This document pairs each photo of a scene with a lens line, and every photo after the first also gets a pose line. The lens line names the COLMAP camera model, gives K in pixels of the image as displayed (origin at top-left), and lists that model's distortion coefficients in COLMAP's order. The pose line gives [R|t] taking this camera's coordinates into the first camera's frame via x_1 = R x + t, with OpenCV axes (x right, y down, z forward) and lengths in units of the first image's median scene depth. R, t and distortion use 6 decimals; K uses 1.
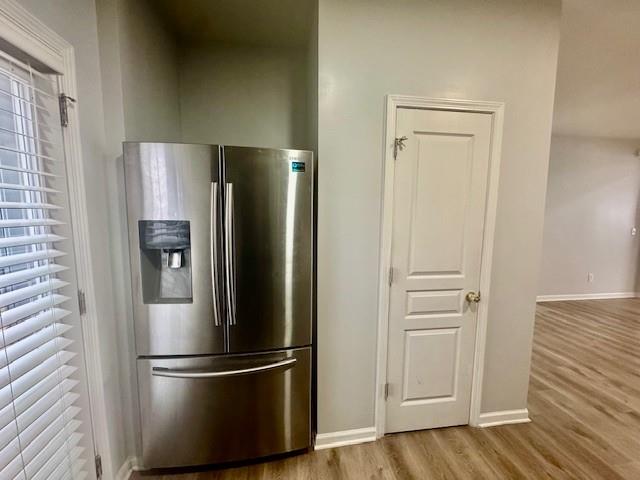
lens RADIAL K [[247.8, 0, 306.5], [0, 247.8, 240.2], [0, 0, 1]] dist [0.000050, 0.000036]
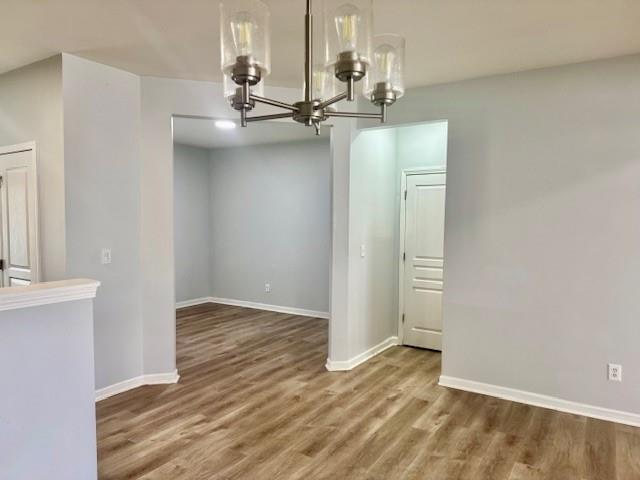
lens RADIAL K [[452.6, 0, 320.0], [0, 452.6, 240.0], [0, 0, 1]] dist [0.069416, -0.087559]
pose [[0.766000, 0.029538, -0.642162, 1.915692], [-0.067291, 0.997140, -0.034402, -0.022810], [0.639309, 0.069564, 0.765797, 0.065030]]
